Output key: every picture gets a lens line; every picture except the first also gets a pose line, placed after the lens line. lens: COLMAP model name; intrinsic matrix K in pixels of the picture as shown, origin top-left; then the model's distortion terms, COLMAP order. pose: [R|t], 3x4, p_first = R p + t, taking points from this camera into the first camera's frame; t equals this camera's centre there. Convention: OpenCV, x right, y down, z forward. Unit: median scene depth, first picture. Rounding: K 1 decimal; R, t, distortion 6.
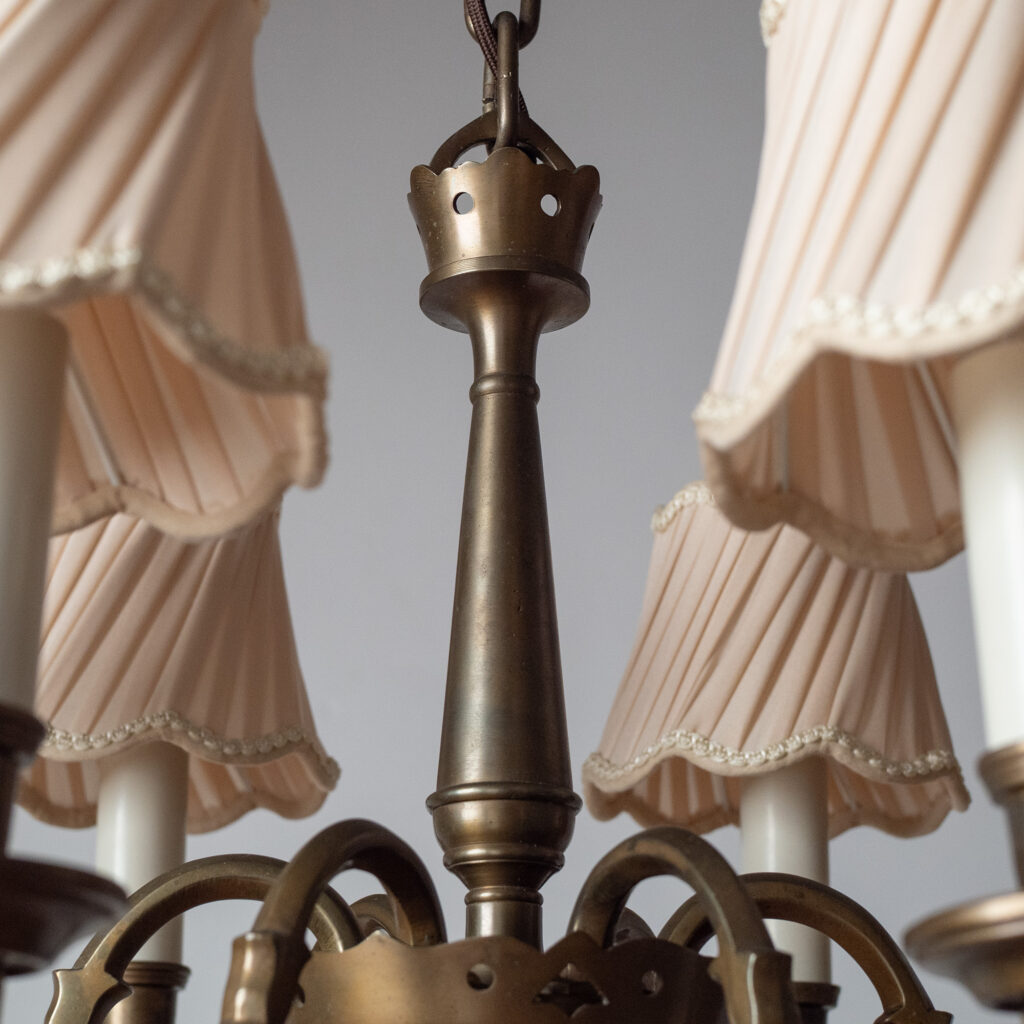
lens RADIAL K [[2459.0, 0, 509.4], [0, 2459.0, 506.1], [0, 0, 1]] dist [-0.151298, 0.000000]
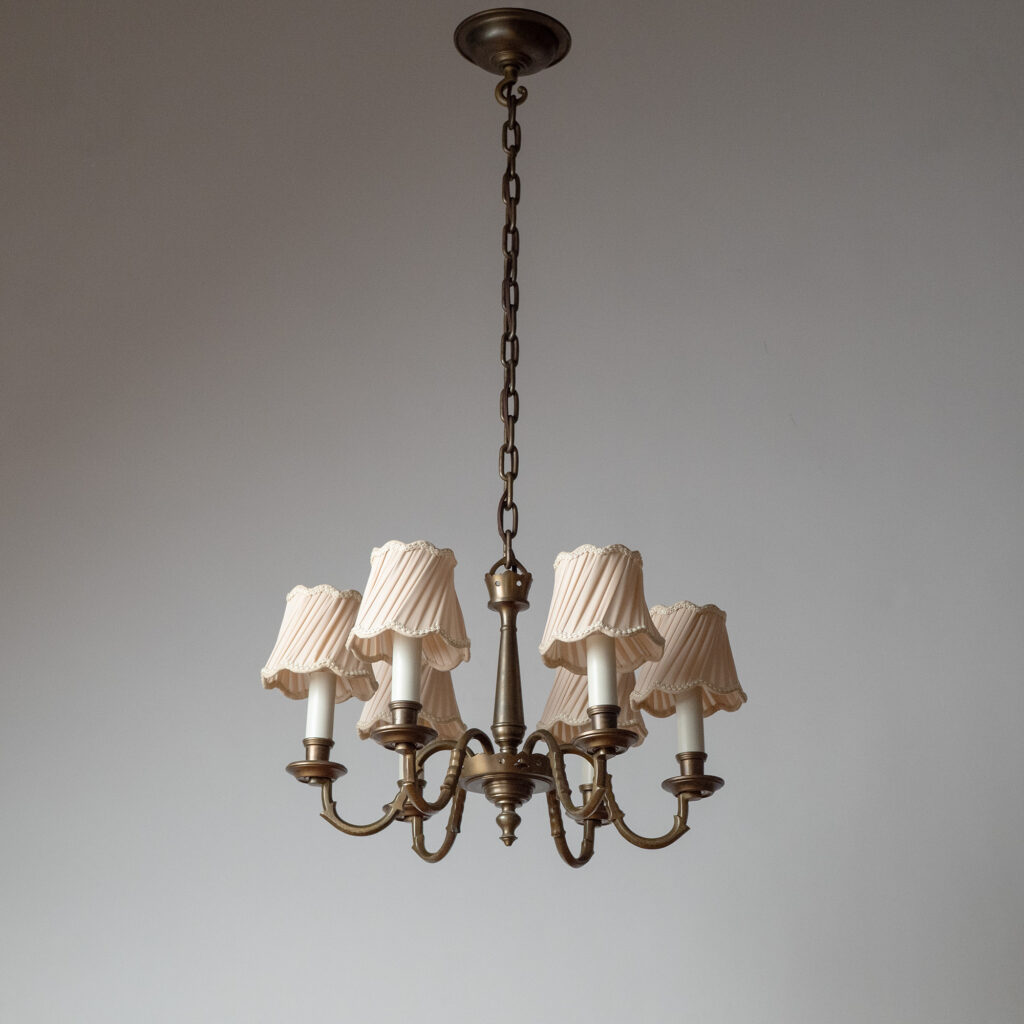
lens RADIAL K [[2584.6, 0, 513.3], [0, 2584.6, 512.6], [0, 0, 1]] dist [-0.216162, 0.000000]
pose [[0.999418, -0.012933, -0.031555, 0.154404], [0.012557, 0.999848, -0.012092, -0.201662], [0.031706, 0.011688, 0.999429, -3.537578]]
